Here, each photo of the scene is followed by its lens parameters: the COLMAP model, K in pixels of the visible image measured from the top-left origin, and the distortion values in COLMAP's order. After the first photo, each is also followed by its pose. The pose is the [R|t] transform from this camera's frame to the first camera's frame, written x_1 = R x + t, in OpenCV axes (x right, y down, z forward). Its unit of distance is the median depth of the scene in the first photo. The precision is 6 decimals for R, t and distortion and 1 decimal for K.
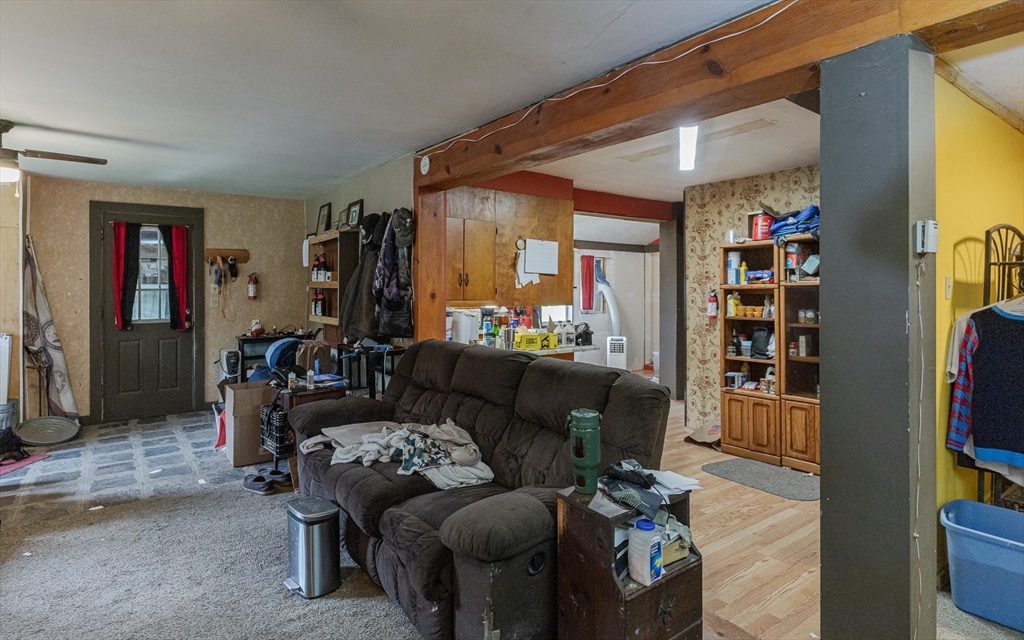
lens RADIAL K [[543.6, 0, 512.6], [0, 543.6, 295.3], [0, 0, 1]] dist [0.001208, 0.000232]
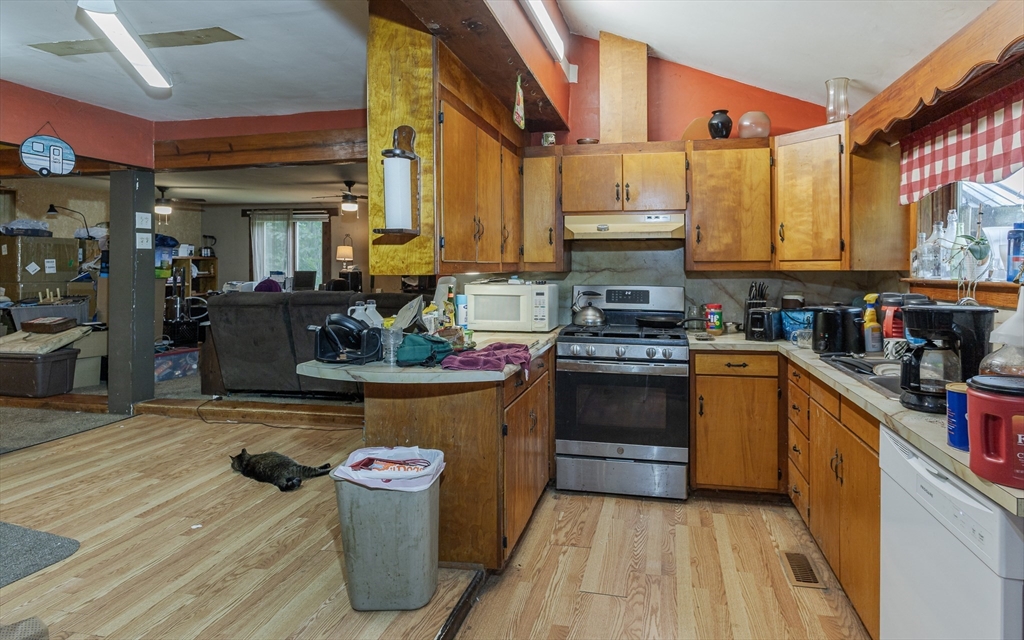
lens RADIAL K [[539.0, 0, 557.1], [0, 539.0, 268.4], [0, 0, 1]] dist [0.001380, 0.000449]
pose [[-0.736919, 0.001589, -0.675979, 0.358768], [-0.004833, 0.999959, 0.007620, 0.014741], [0.675964, 0.008882, -0.736881, 1.753750]]
